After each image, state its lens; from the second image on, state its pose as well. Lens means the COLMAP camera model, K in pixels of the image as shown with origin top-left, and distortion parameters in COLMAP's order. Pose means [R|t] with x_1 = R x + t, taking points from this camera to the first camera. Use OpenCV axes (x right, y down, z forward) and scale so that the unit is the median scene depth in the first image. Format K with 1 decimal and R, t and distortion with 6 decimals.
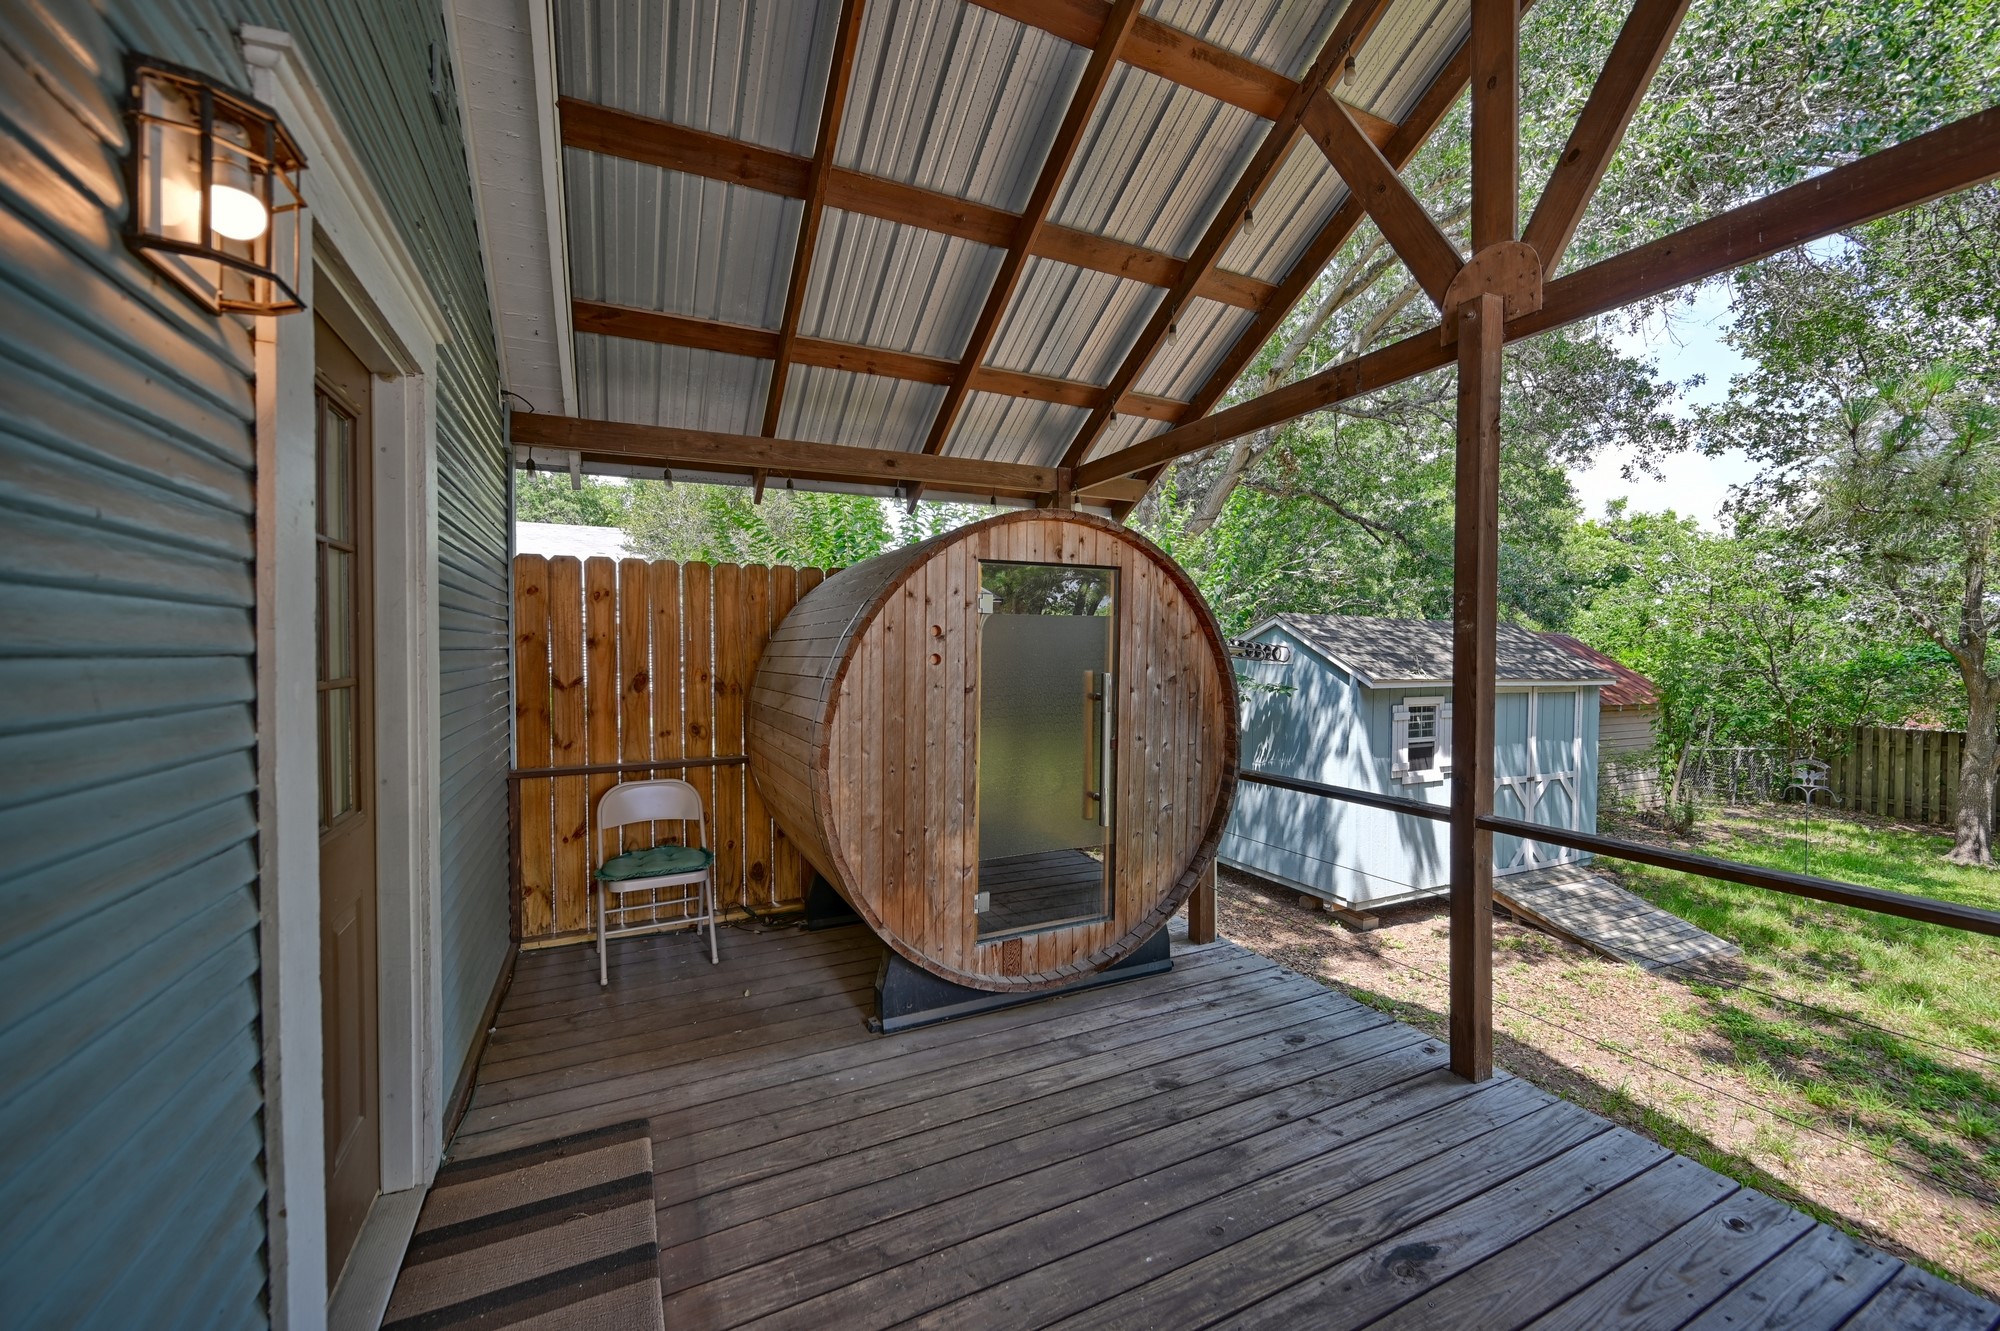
lens RADIAL K [[774.8, 0, 1001.9], [0, 774.8, 659.9], [0, 0, 1]] dist [0.001417, -0.000416]
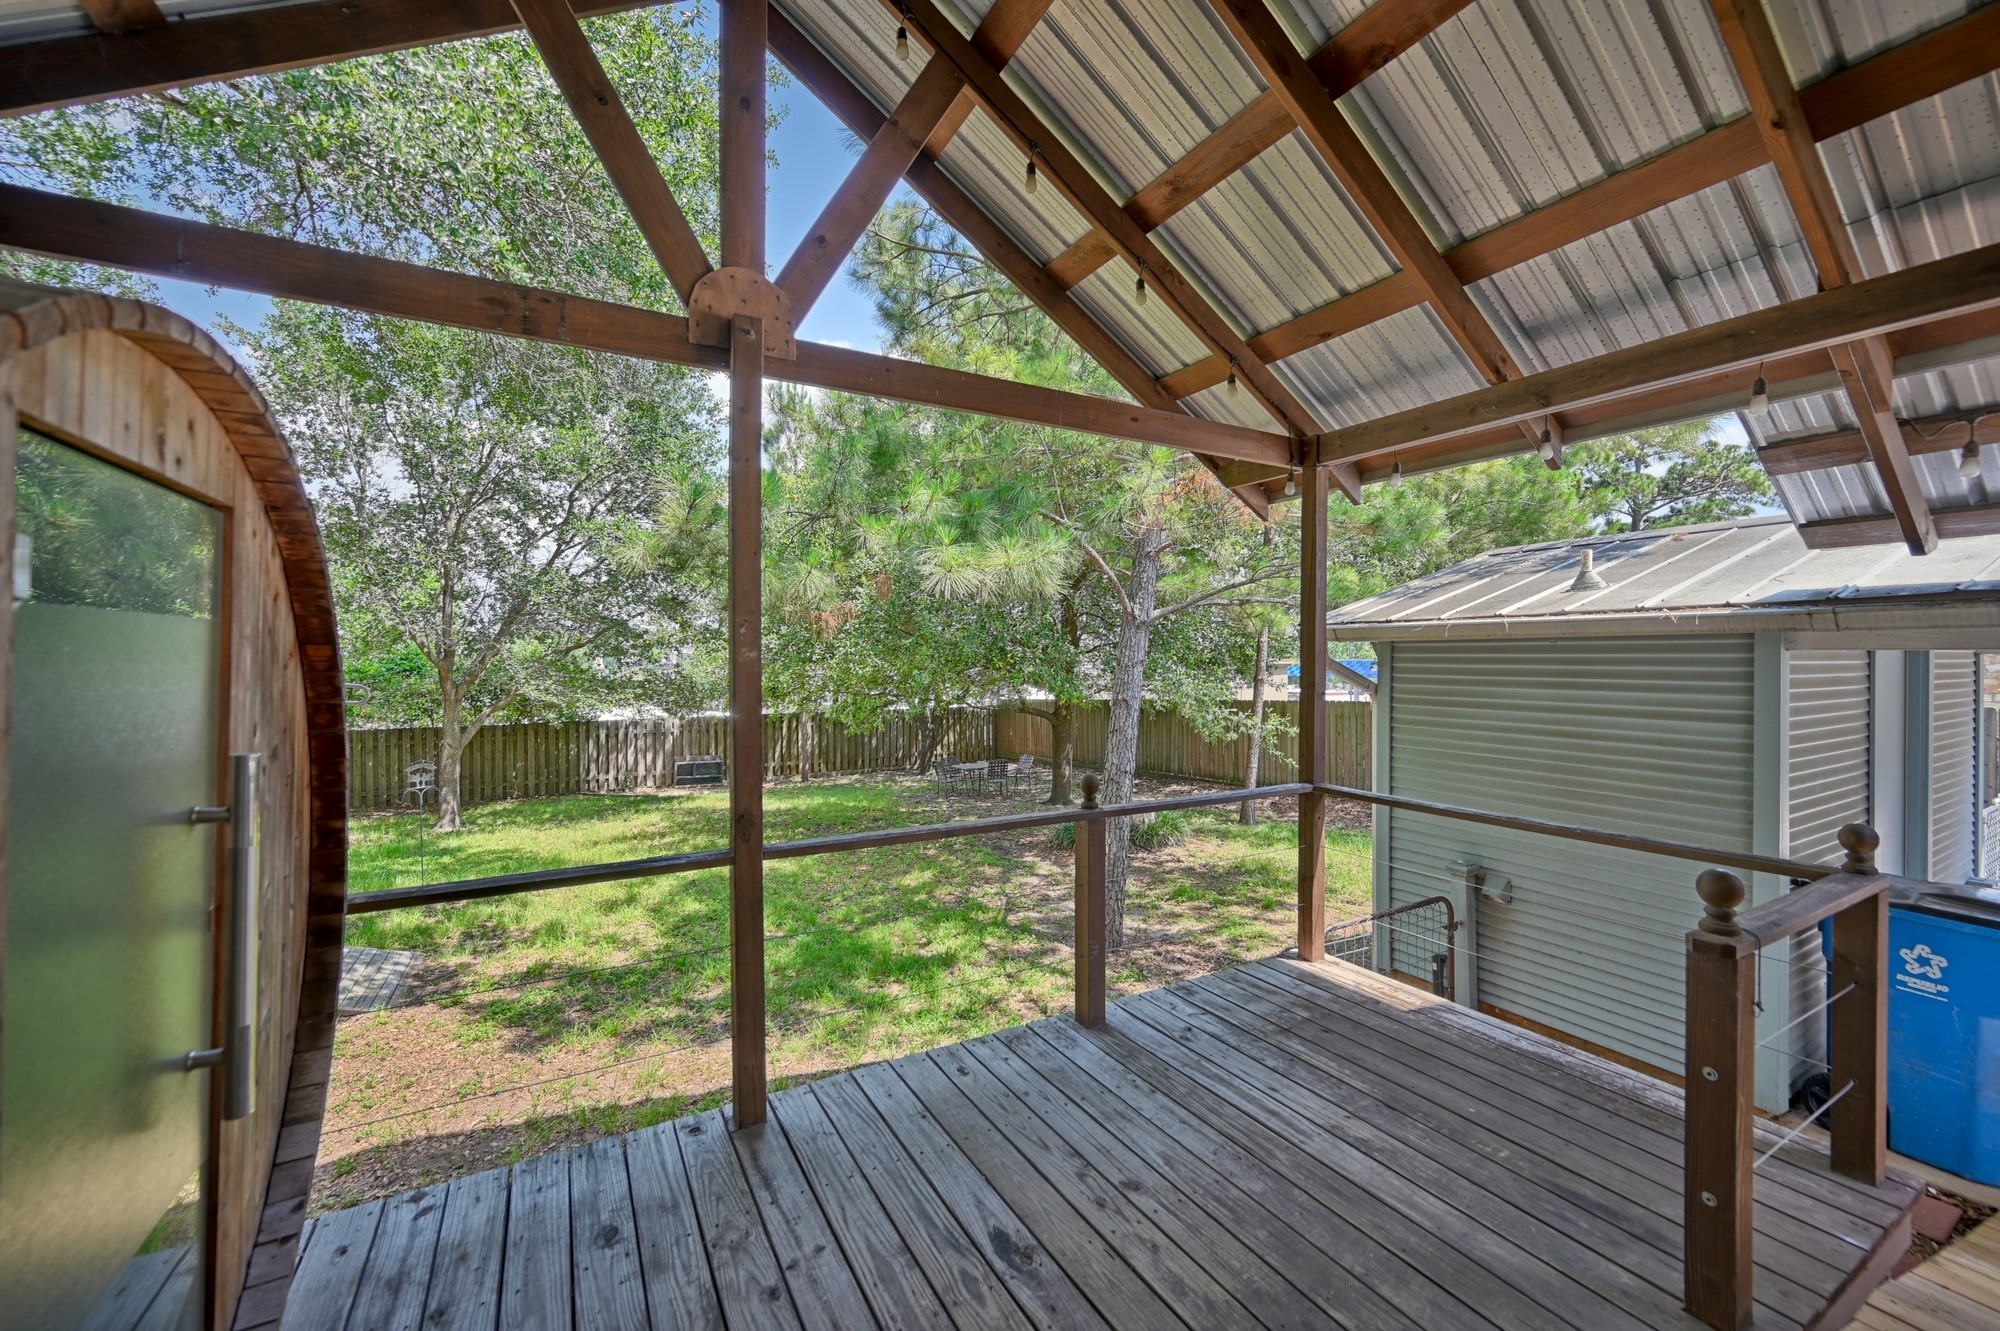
lens RADIAL K [[774.8, 0, 1013.8], [0, 774.8, 658.0], [0, 0, 1]] dist [0.001417, -0.000416]
pose [[-0.059627, 0.003433, 0.998215, -0.145945], [0.010153, 0.999944, -0.002832, -0.014143], [-0.998169, 0.009966, -0.059659, 0.273586]]
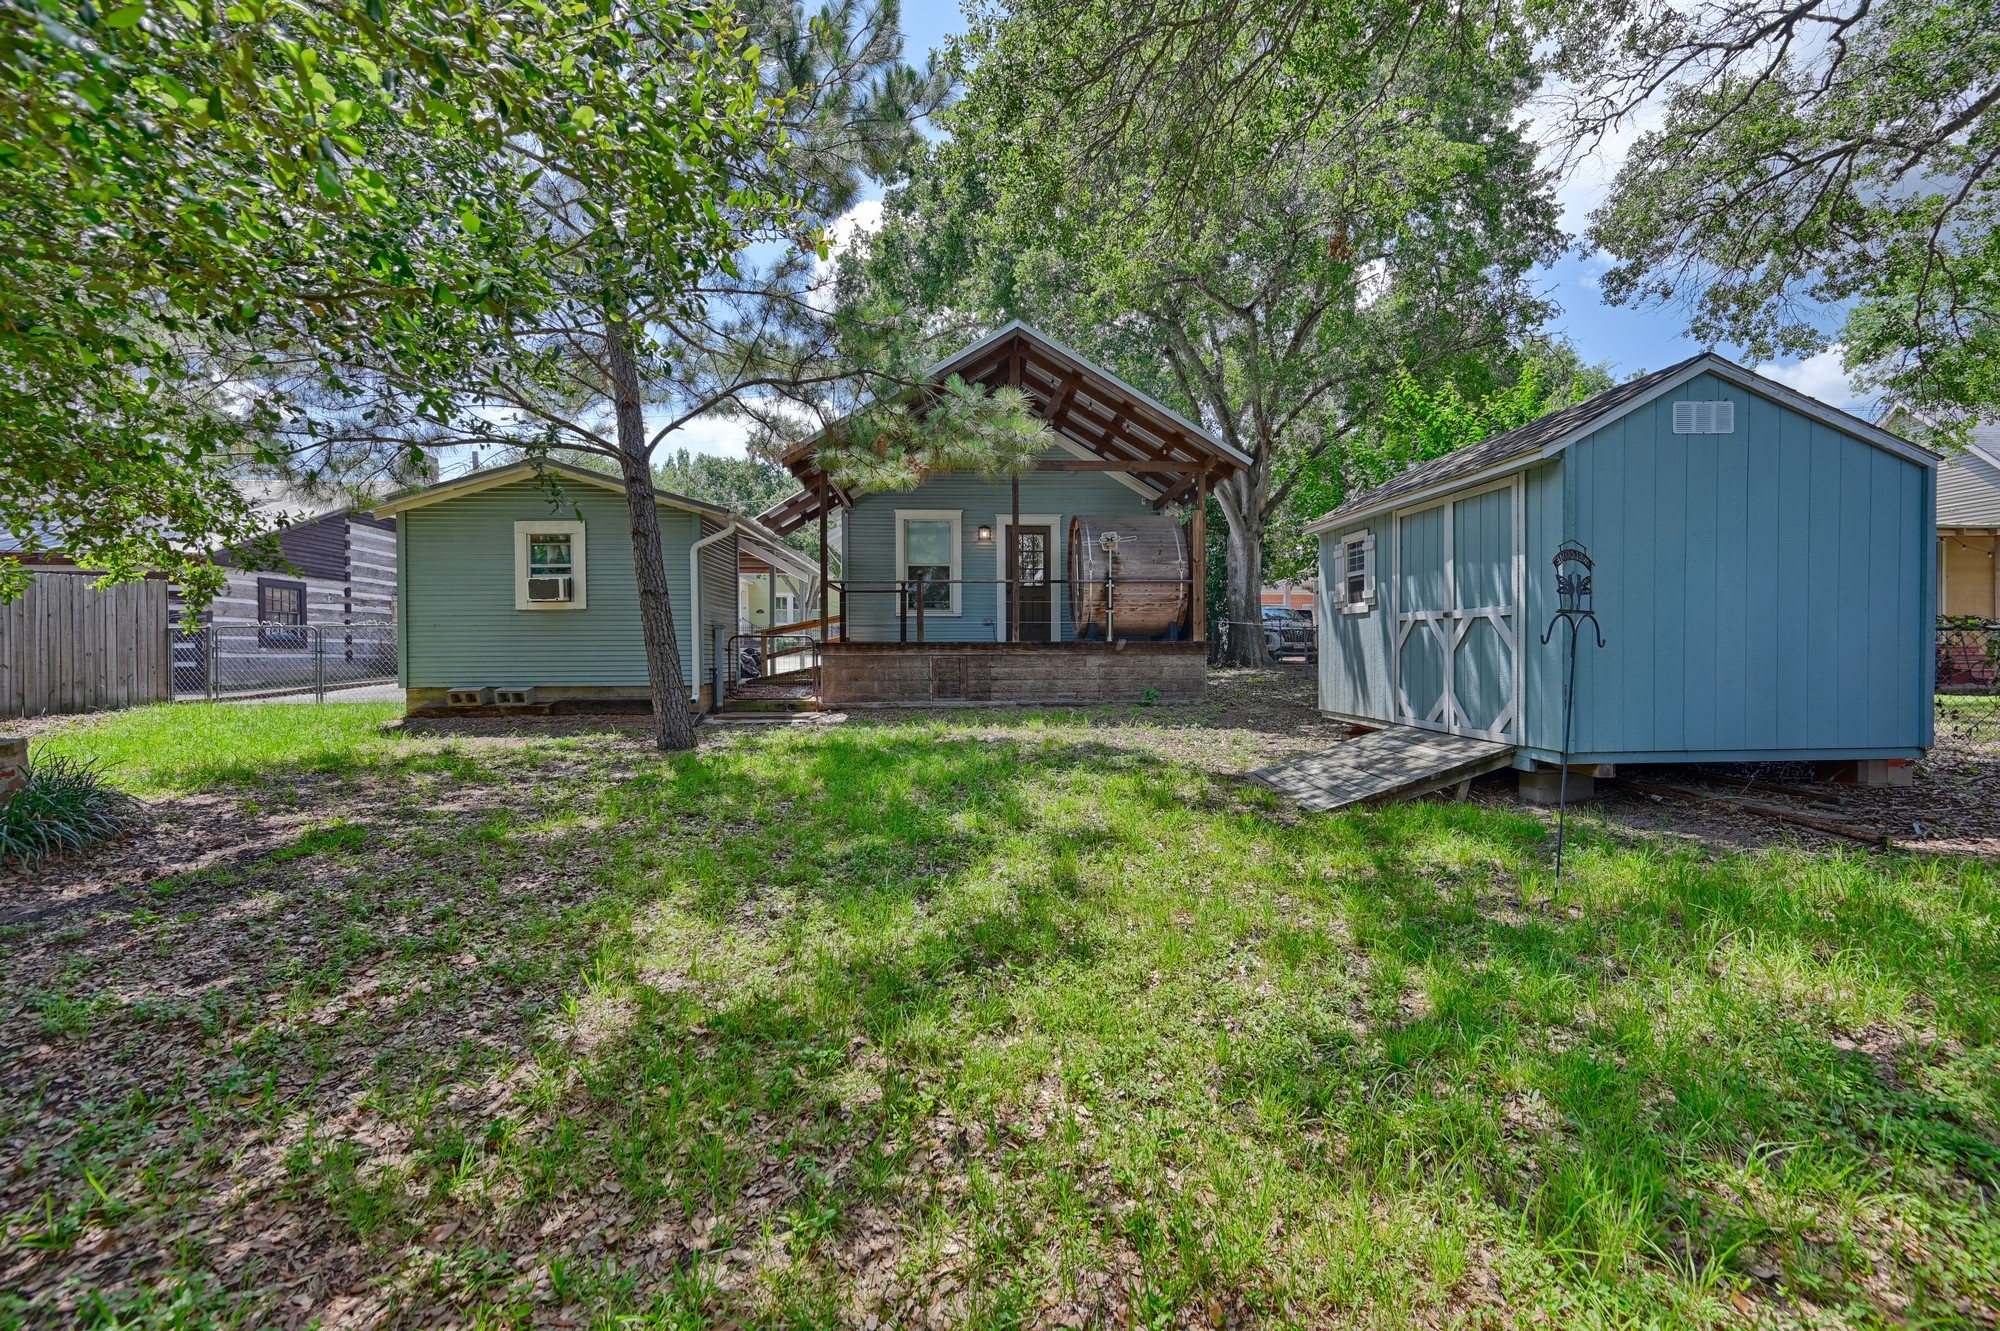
lens RADIAL K [[861.8, 0, 999.2], [0, 861.8, 660.5], [0, 0, 1]] dist [0.000191, 0.000003]
pose [[-0.402890, 0.010391, -0.915189, 1.945395], [-0.006627, 0.999876, 0.014270, 0.223209], [0.915224, 0.011814, -0.402771, 1.102898]]
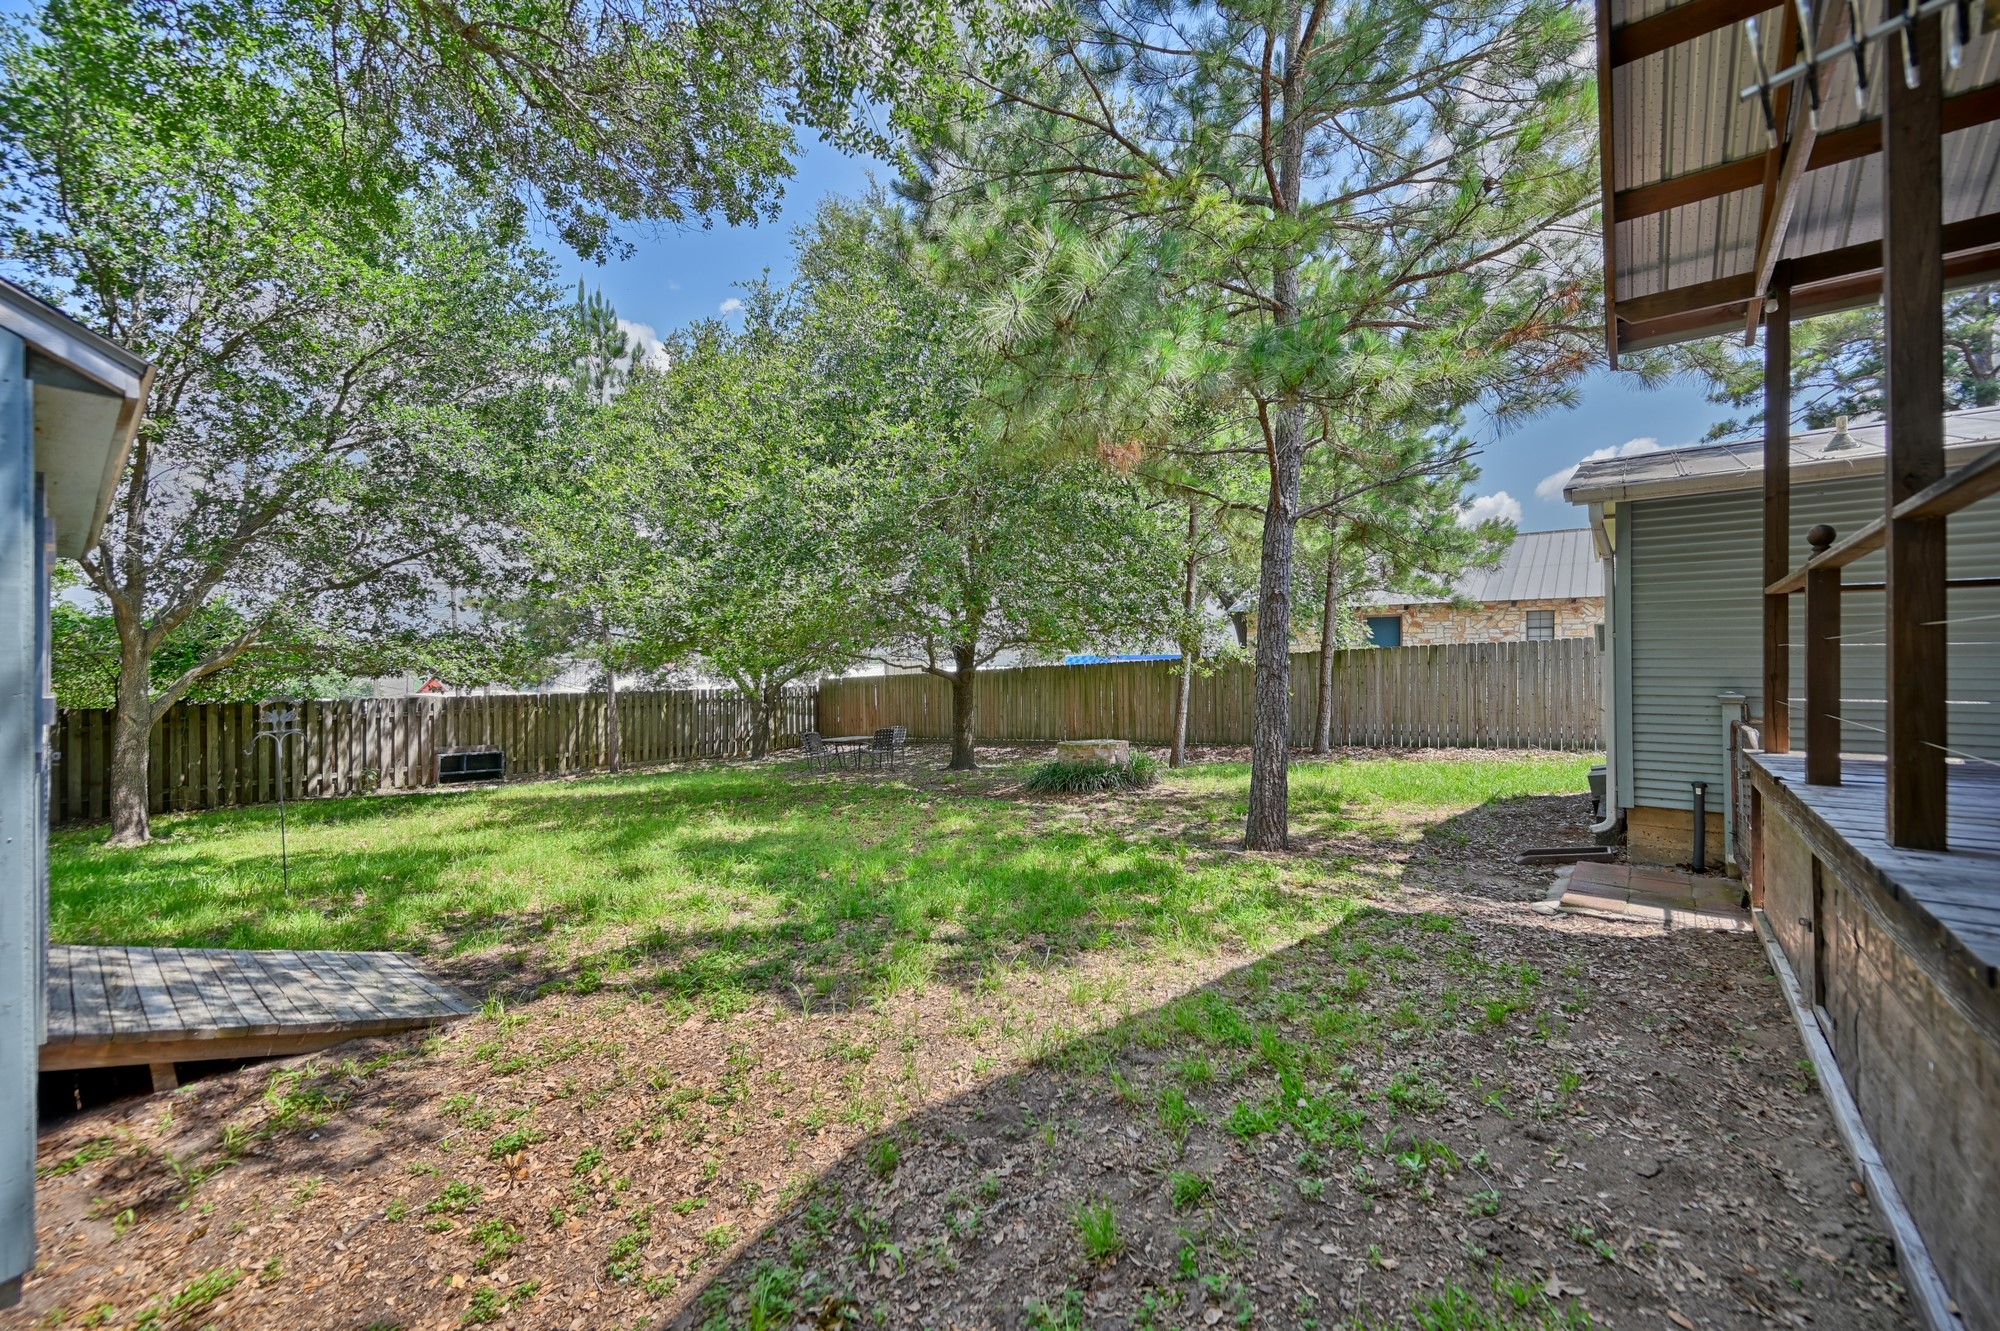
lens RADIAL K [[774.8, 0, 993.1], [0, 774.8, 668.8], [0, 0, 1]] dist [0.001417, -0.000416]
pose [[-0.404487, 0.001945, 0.914542, 0.109445], [0.016448, 0.999851, 0.005148, 0.128600], [-0.914396, 0.017124, -0.404459, 0.831039]]
